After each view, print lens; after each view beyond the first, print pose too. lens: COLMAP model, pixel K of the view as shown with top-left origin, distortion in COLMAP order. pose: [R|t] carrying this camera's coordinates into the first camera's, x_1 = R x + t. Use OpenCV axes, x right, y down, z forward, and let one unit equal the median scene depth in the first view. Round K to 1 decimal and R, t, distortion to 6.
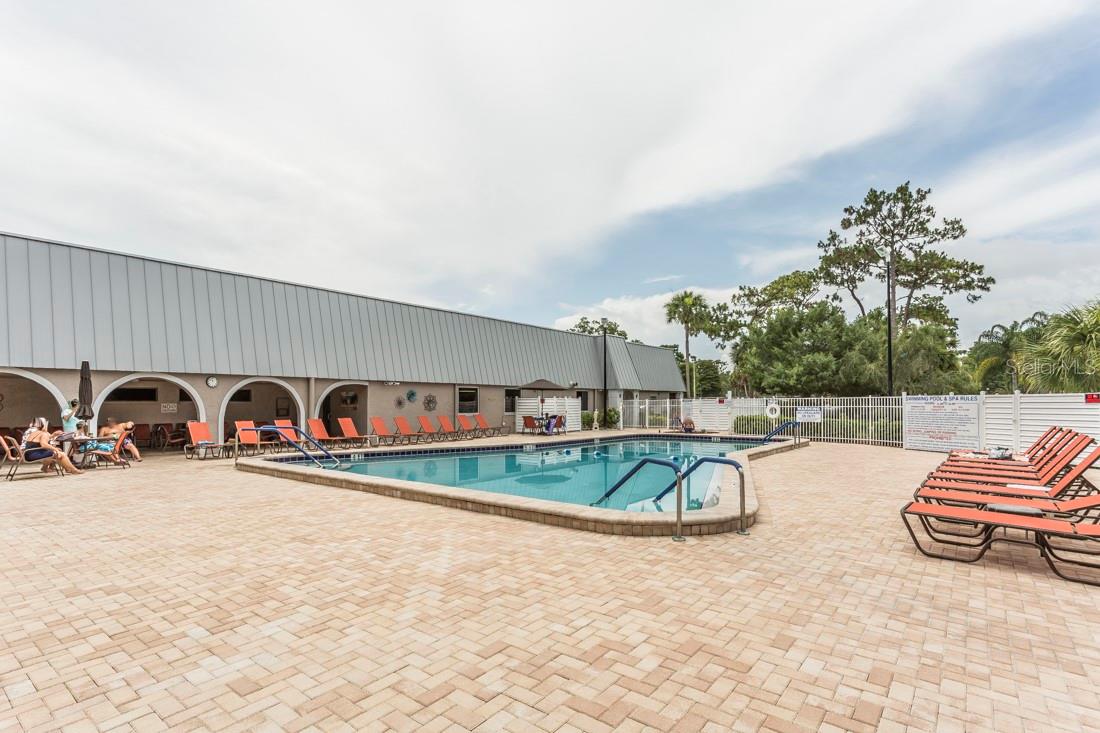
lens RADIAL K [[526.9, 0, 574.9], [0, 526.9, 403.3], [0, 0, 1]] dist [0.004366, 0.001342]
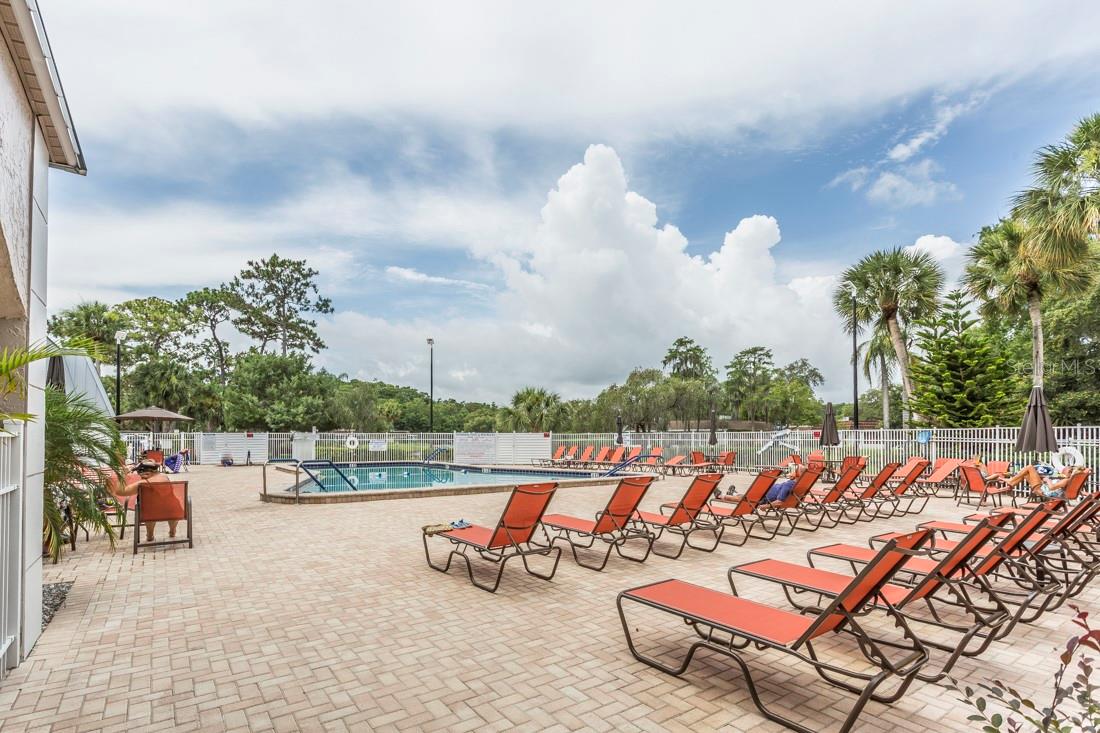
lens RADIAL K [[526.9, 0, 530.8], [0, 526.9, 436.0], [0, 0, 1]] dist [0.004366, 0.001342]
pose [[0.329281, 0.006741, 0.944208, -0.583506], [-0.000124, 0.999975, -0.007095, 0.005437], [-0.944232, 0.002219, 0.329273, 0.145160]]
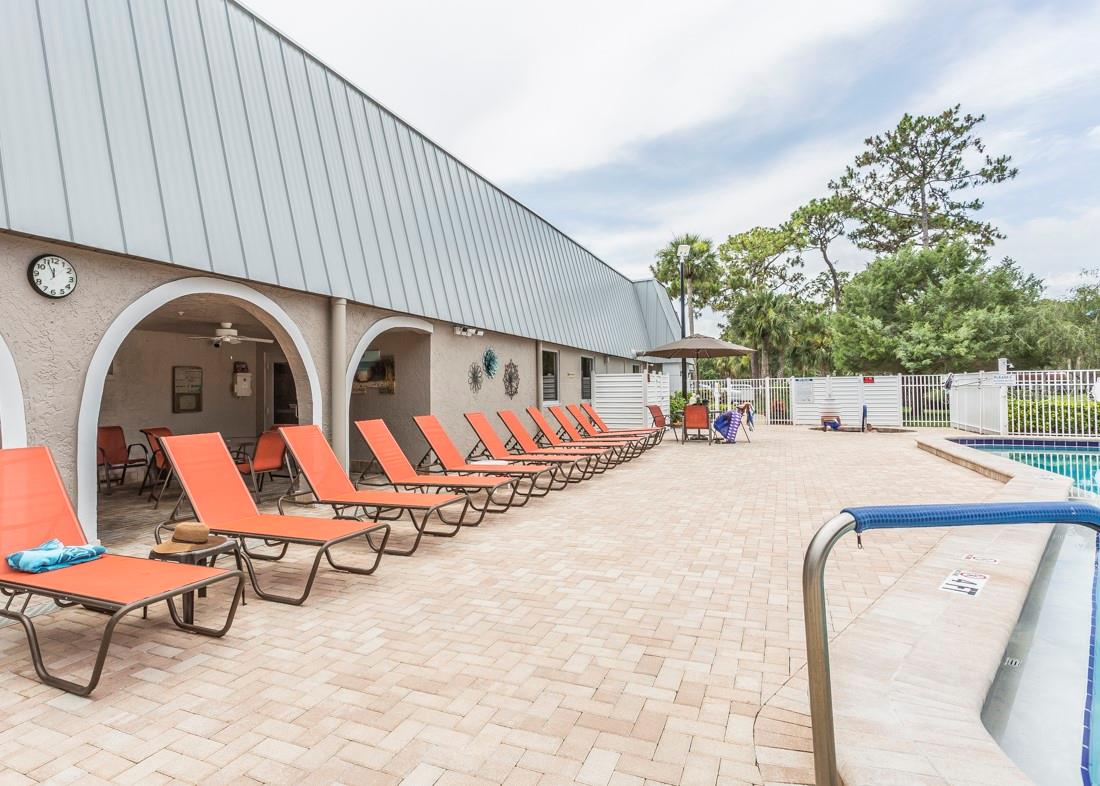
lens RADIAL K [[587.8, 0, 495.0], [0, 587.8, 373.9], [0, 0, 1]] dist [-0.000961, 0.006692]
pose [[0.986584, -0.001555, 0.163250, -0.314727], [0.006948, 0.999449, -0.032471, 0.009577], [-0.163109, 0.033170, 0.986050, 0.413884]]
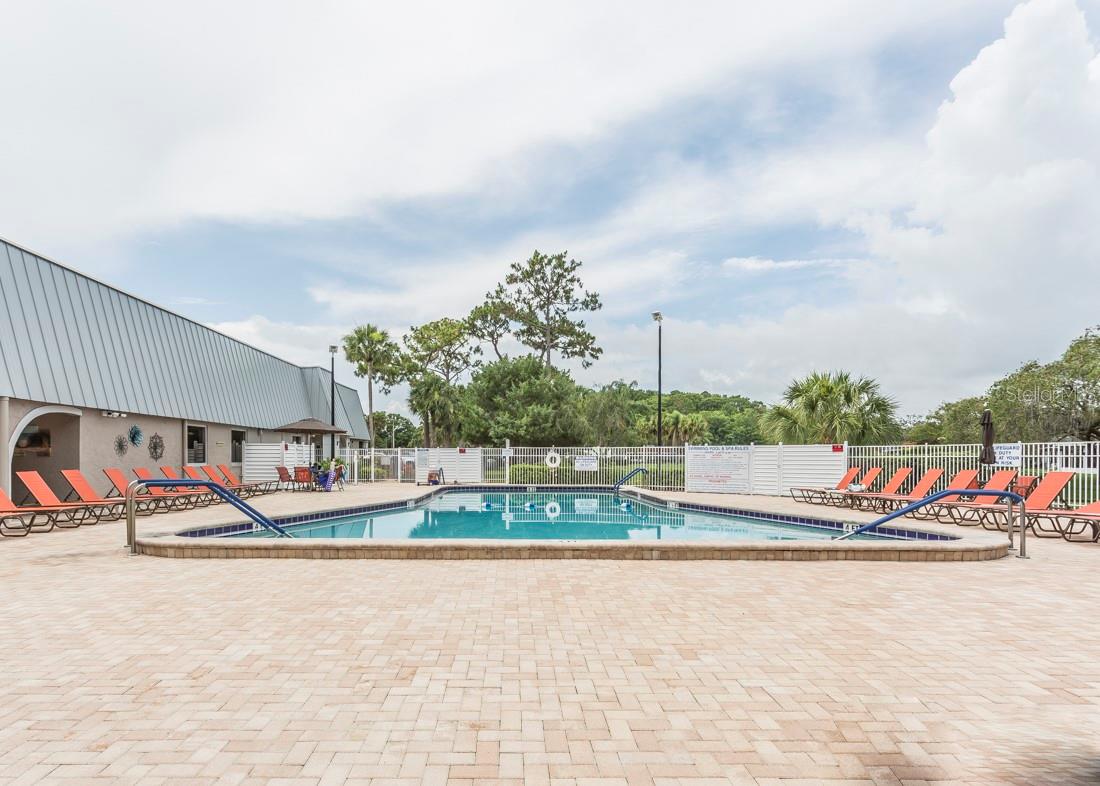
lens RADIAL K [[587.8, 0, 508.2], [0, 587.8, 477.9], [0, 0, 1]] dist [-0.000961, 0.006692]
pose [[0.809785, -0.016714, 0.586489, -0.295032], [-0.004516, 0.999387, 0.034717, 0.008606], [-0.586710, -0.030762, 0.809213, 0.123983]]
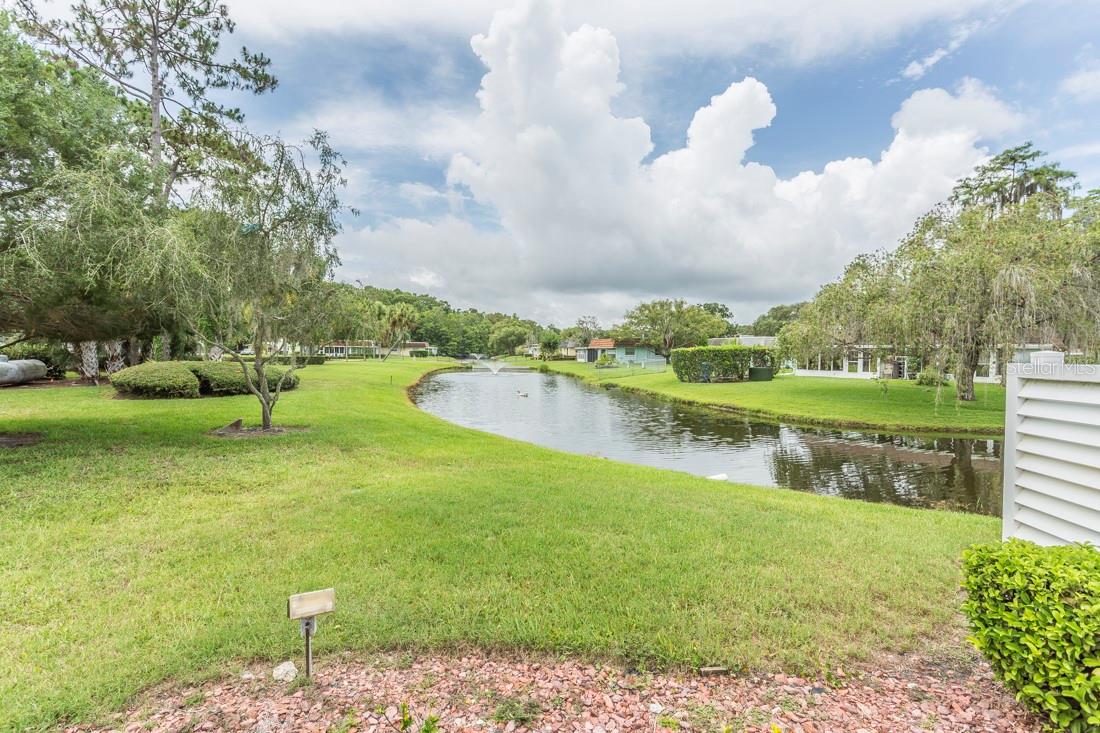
lens RADIAL K [[526.9, 0, 541.8], [0, 526.9, 364.3], [0, 0, 1]] dist [0.004366, 0.001342]
pose [[0.338979, -0.017172, 0.940637, 0.400236], [-0.010437, 0.999703, 0.022011, -0.008993], [-0.940736, -0.017279, 0.338699, 0.784879]]
